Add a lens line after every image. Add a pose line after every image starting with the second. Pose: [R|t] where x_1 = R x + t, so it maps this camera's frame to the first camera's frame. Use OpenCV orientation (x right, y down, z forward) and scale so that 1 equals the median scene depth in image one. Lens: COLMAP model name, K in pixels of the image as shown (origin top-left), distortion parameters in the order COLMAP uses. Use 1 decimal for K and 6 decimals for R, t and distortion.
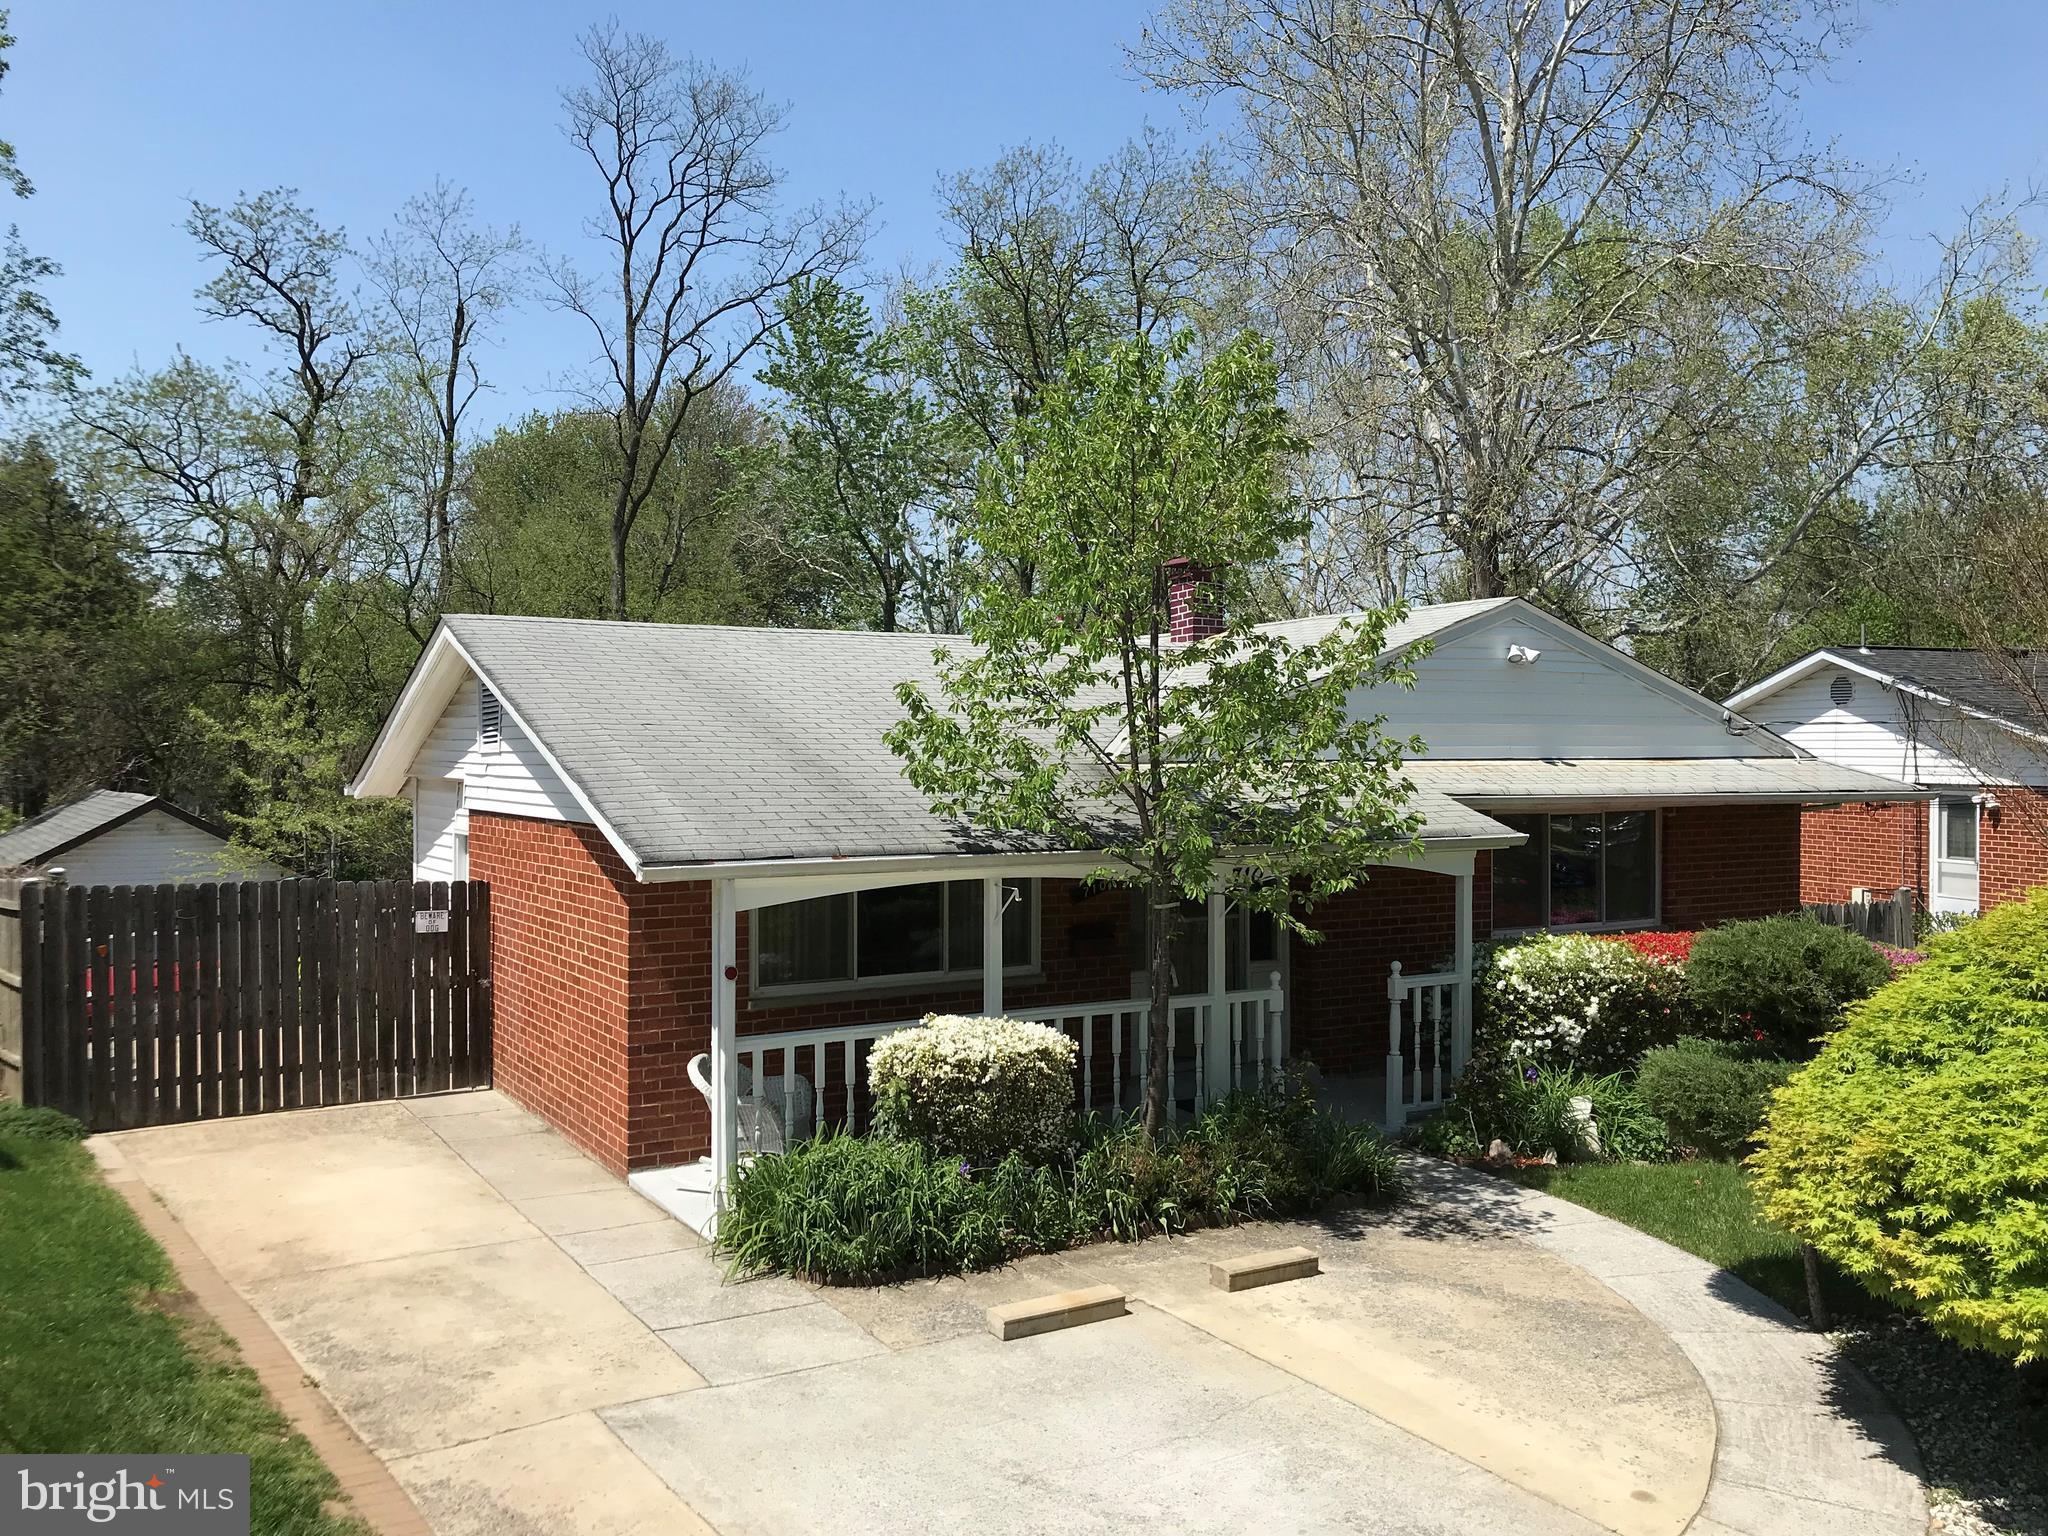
lens RADIAL K [[1629.3, 0, 1025.5], [0, 1629.3, 733.8], [0, 0, 1]] dist [-0.004112, -0.008121]
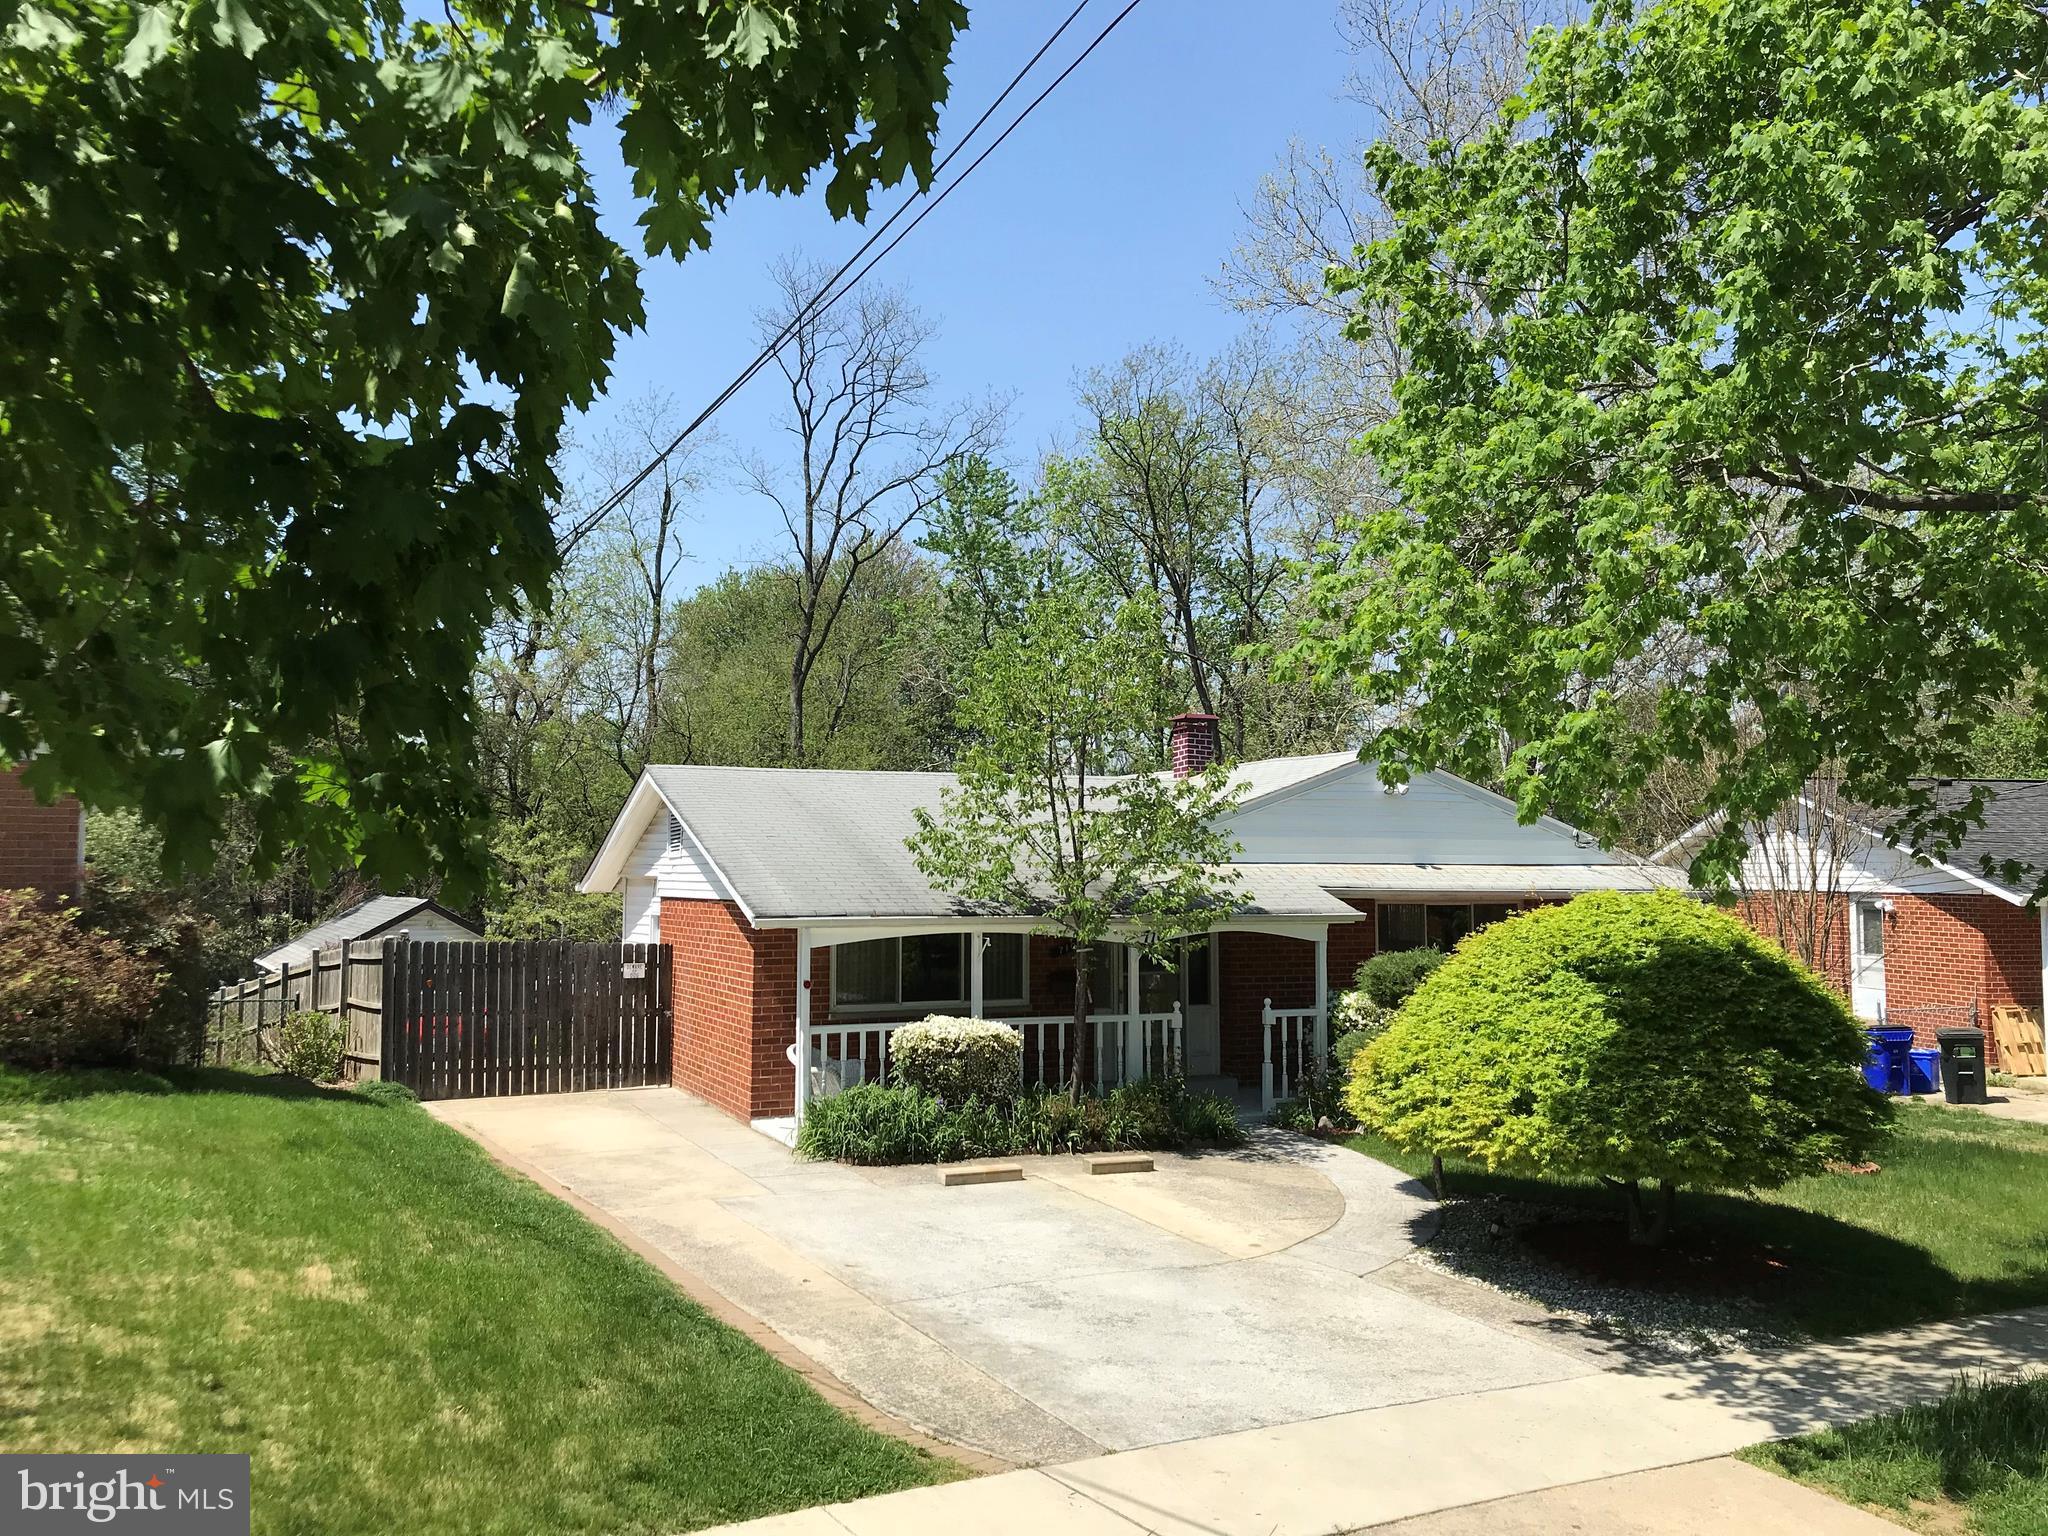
lens RADIAL K [[1629.3, 0, 1025.5], [0, 1629.3, 733.8], [0, 0, 1]] dist [-0.004112, -0.008121]
pose [[0.993175, -0.007484, -0.116395, 0.182079], [-0.001576, 0.996987, -0.077556, 0.016112], [0.116625, 0.077210, 0.990170, -0.493679]]
